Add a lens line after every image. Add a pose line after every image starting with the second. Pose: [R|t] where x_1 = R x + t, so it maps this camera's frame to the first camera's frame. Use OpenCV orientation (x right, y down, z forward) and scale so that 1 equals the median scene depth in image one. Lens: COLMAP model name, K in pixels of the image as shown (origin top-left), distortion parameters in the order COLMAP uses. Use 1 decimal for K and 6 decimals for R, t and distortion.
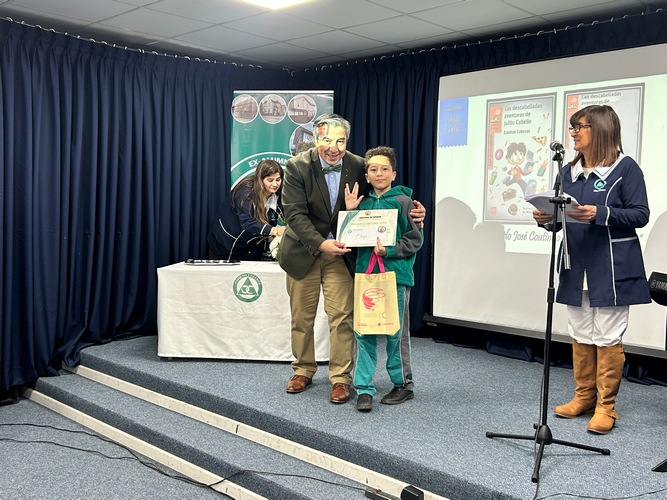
lens RADIAL K [[678.6, 0, 333.9], [0, 678.6, 254.9], [0, 0, 1]] dist [0.039318, 0.000000]
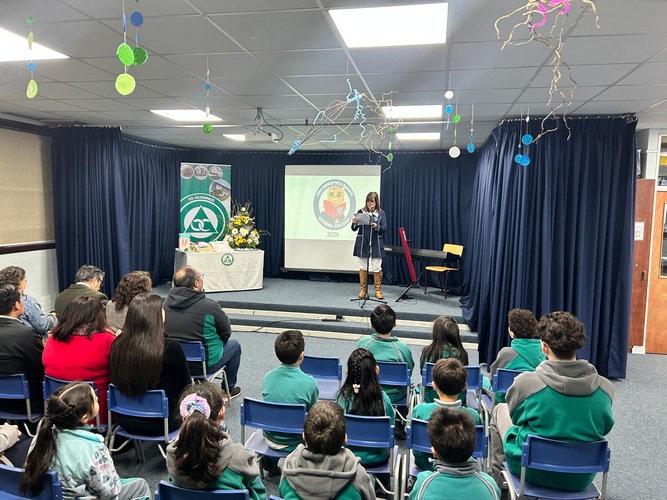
lens RADIAL K [[500.9, 0, 344.2], [0, 500.9, 253.9], [0, 0, 1]] dist [0.038421, -0.046213]
pose [[0.839729, -0.052841, 0.540428, -0.661275], [0.031932, 0.998337, 0.047998, -0.036489], [-0.542065, -0.023048, 0.840020, -0.591386]]
